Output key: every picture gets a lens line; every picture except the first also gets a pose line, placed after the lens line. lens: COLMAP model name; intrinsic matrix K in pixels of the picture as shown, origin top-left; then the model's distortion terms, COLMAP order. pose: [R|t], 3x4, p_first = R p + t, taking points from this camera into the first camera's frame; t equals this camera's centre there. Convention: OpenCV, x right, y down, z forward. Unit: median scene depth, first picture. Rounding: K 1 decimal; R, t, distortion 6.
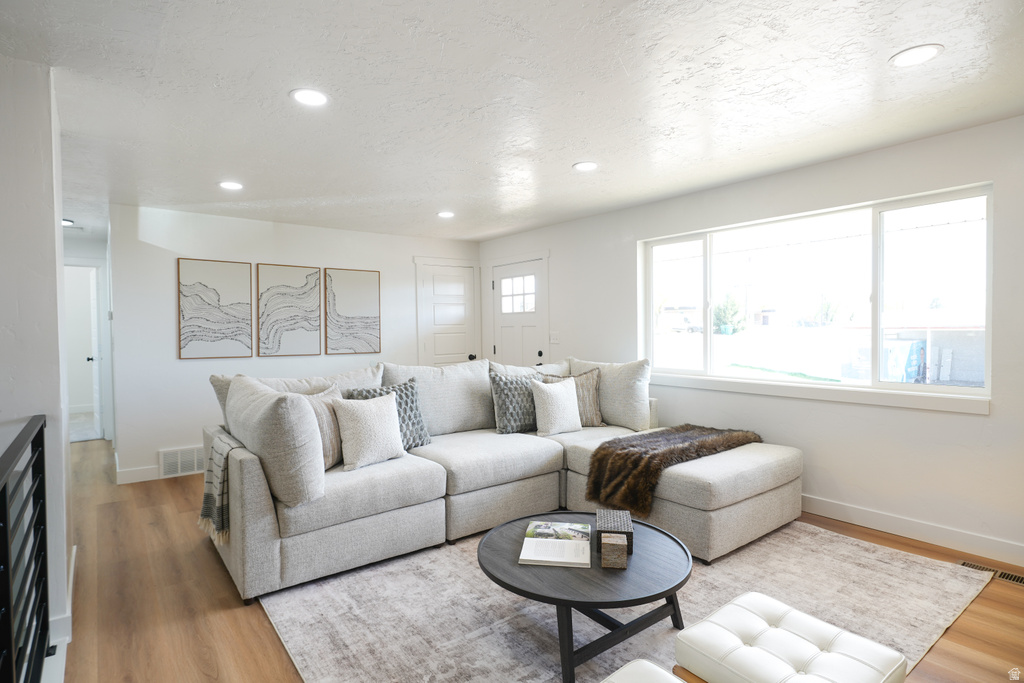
lens RADIAL K [[532.4, 0, 512.0], [0, 532.4, 341.5], [0, 0, 1]] dist [-0.005545, -0.000203]
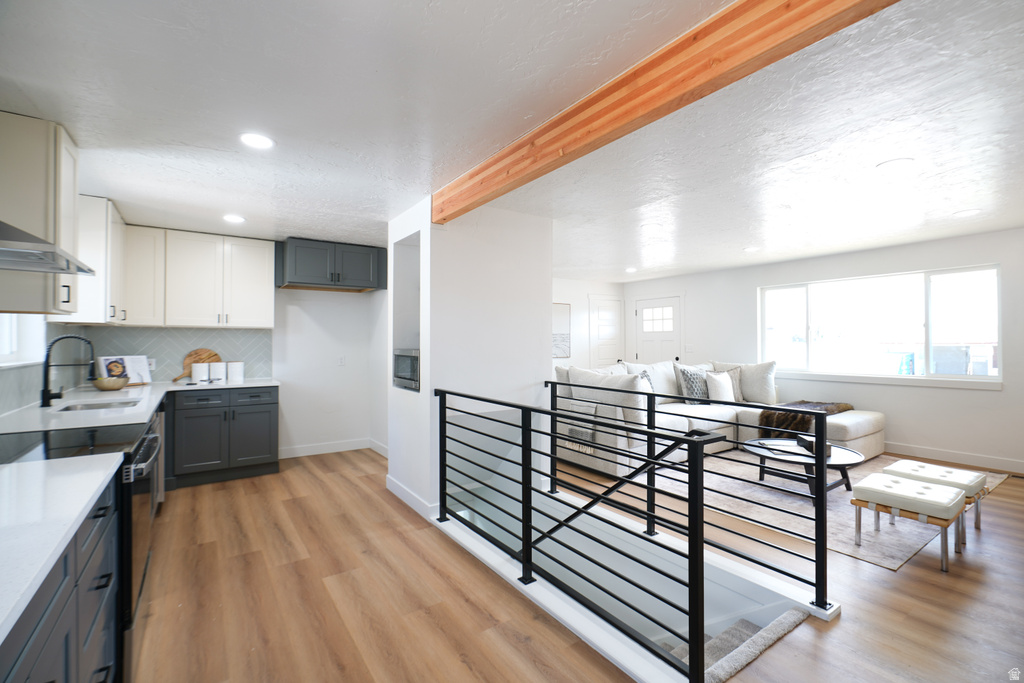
lens RADIAL K [[452.2, 0, 512.0], [0, 452.2, 341.5], [0, 0, 1]] dist [-0.010908, 0.000864]
pose [[0.998454, 0.005377, -0.055330, -0.470253], [-0.006759, 0.999669, -0.024807, 0.012455], [0.055179, 0.025143, 0.998160, -0.423951]]
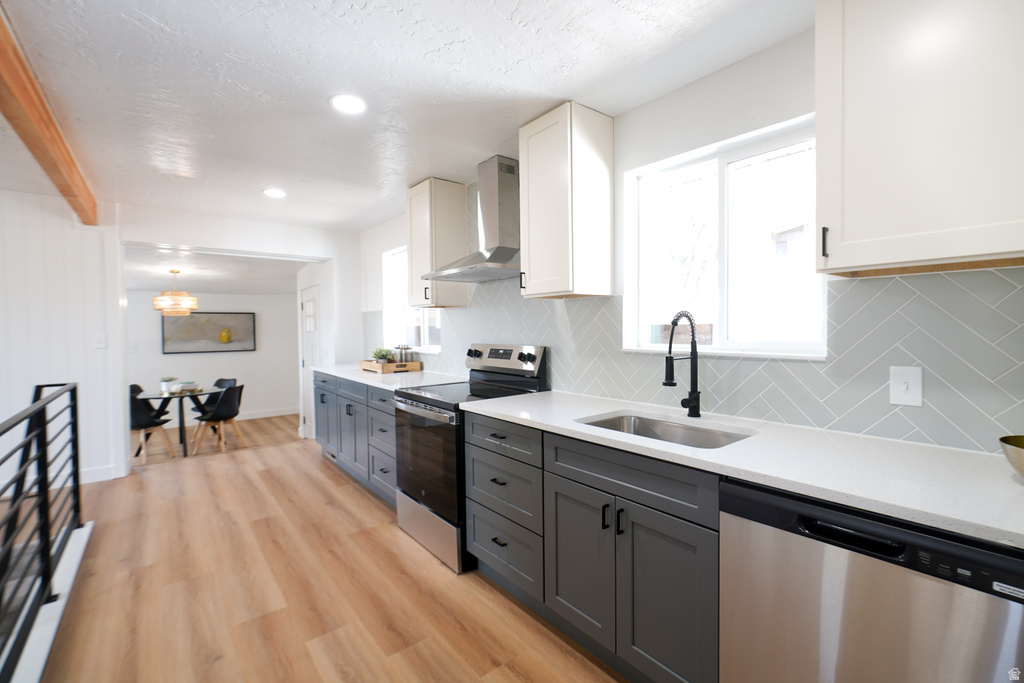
lens RADIAL K [[452.2, 0, 512.0], [0, 452.2, 341.5], [0, 0, 1]] dist [-0.010908, 0.000864]
pose [[-0.999897, 0.013493, -0.004798, -0.989541], [0.013239, 0.998685, 0.049525, -0.003983], [0.005460, 0.049456, -0.998761, 0.621148]]
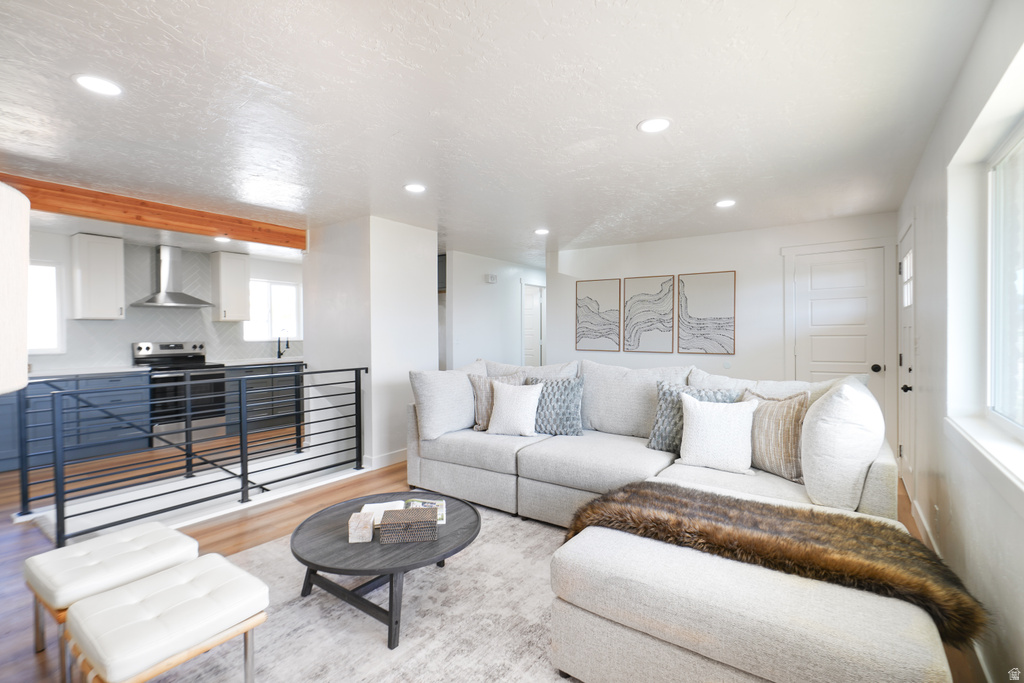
lens RADIAL K [[462.8, 0, 512.0], [0, 462.8, 341.5], [0, 0, 1]] dist [-0.001508, 0.000249]
pose [[0.273284, 0.027040, -0.961553, 0.617991], [-0.020652, 0.999539, 0.022239, -0.017556], [0.961712, 0.013780, 0.273717, 0.521895]]
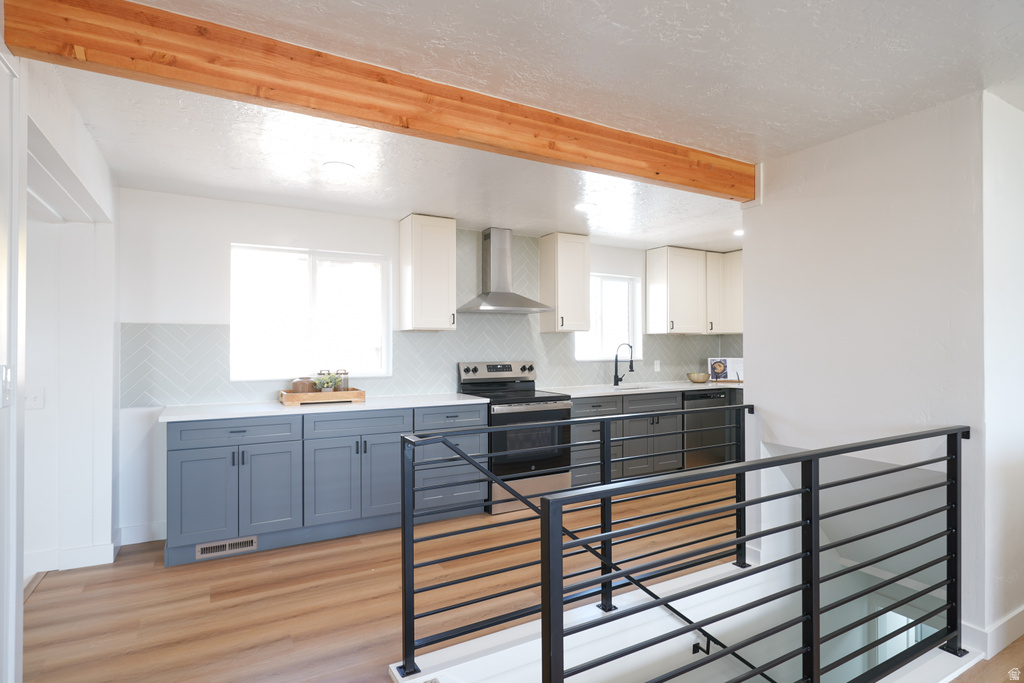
lens RADIAL K [[532.4, 0, 512.0], [0, 532.4, 341.5], [0, 0, 1]] dist [-0.005545, -0.000203]
pose [[-0.153468, -0.002073, -0.988152, 0.143375], [-0.018154, 0.999835, 0.000722, -0.008644], [0.987987, 0.018050, -0.153480, 0.127774]]
